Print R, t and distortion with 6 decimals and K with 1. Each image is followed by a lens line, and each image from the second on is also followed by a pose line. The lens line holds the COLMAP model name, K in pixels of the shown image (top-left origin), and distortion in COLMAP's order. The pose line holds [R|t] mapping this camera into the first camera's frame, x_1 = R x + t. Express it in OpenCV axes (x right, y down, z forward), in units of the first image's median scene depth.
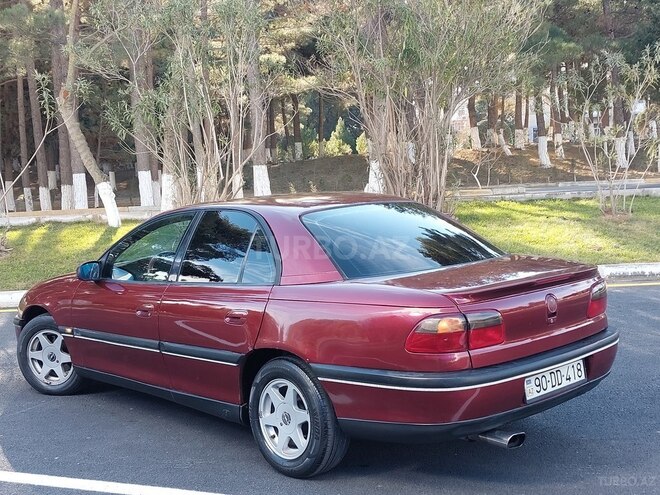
lens RADIAL K [[880.6, 0, 327.8], [0, 880.6, 252.2], [0, 0, 1]] dist [0.083579, 0.000000]
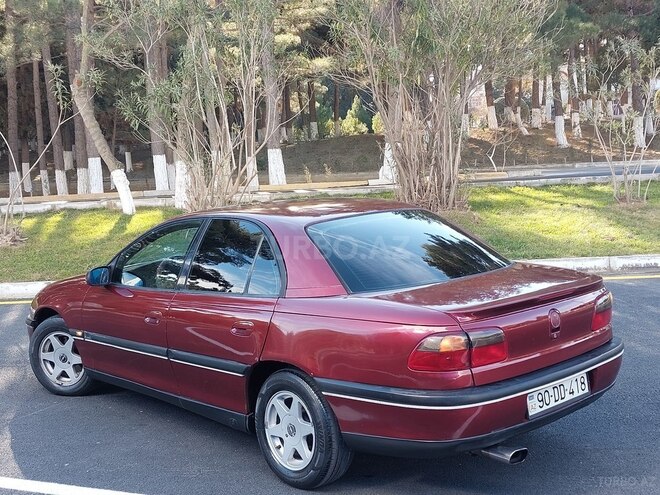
lens RADIAL K [[880.6, 0, 331.6], [0, 880.6, 248.2], [0, 0, 1]] dist [0.083579, 0.000000]
pose [[0.999891, -0.000744, -0.014760, 0.010521], [0.001071, 0.999754, 0.022137, -0.031737], [0.014740, -0.022150, 0.999646, -0.003659]]
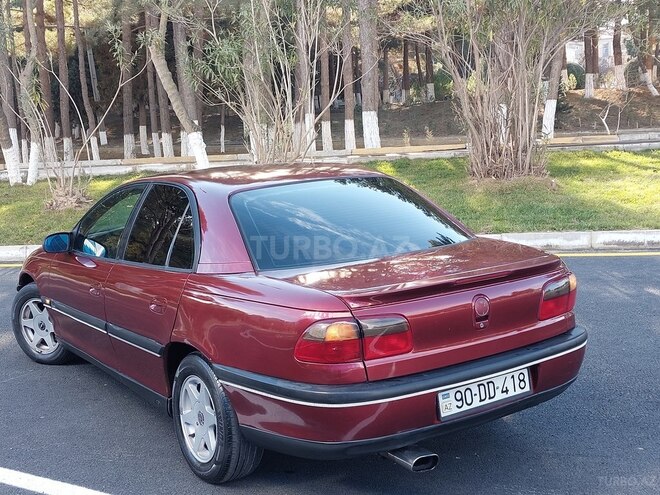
lens RADIAL K [[880.6, 0, 336.8], [0, 880.6, 247.1], [0, 0, 1]] dist [0.083579, 0.000000]
pose [[0.987278, 0.020850, -0.157631, 0.177244], [-0.011114, 0.997990, 0.062395, -0.036439], [0.158615, -0.059849, 0.985525, 0.095402]]
